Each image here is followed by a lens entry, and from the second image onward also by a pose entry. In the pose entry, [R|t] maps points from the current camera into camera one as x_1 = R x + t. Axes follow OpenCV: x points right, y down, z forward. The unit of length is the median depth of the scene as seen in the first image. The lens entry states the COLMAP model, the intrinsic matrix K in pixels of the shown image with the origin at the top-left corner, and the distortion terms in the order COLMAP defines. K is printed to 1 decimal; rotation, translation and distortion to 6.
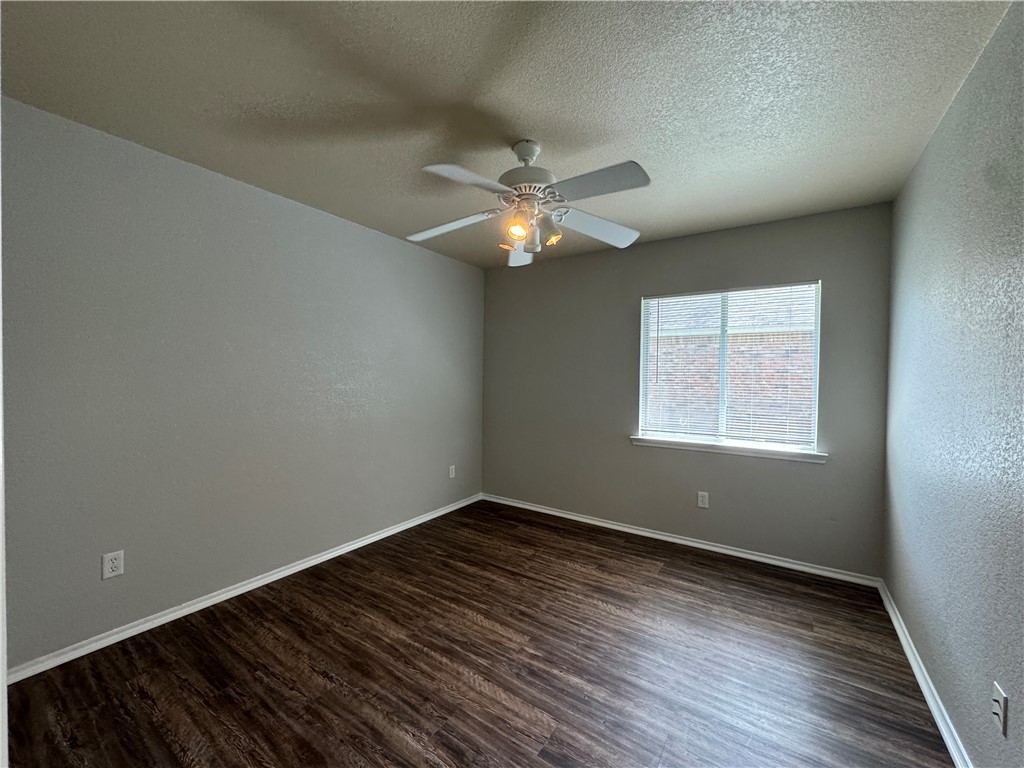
lens RADIAL K [[407.9, 0, 512.0], [0, 407.9, 384.0], [0, 0, 1]] dist [-0.002794, -0.000315]
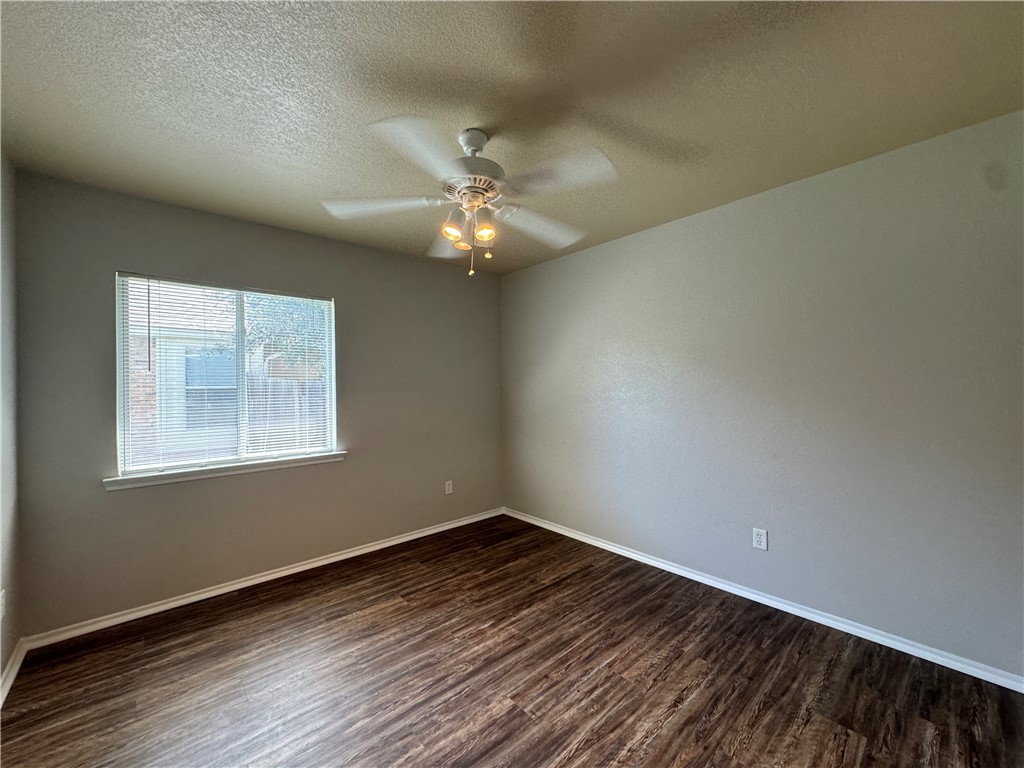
lens RADIAL K [[436.5, 0, 512.0], [0, 436.5, 384.0], [0, 0, 1]] dist [0.002076, 0.000111]
pose [[0.207275, -0.007120, 0.978257, -0.264938], [0.034666, 0.999399, -0.000071, -0.002077], [-0.977668, 0.033926, 0.207397, 0.207837]]
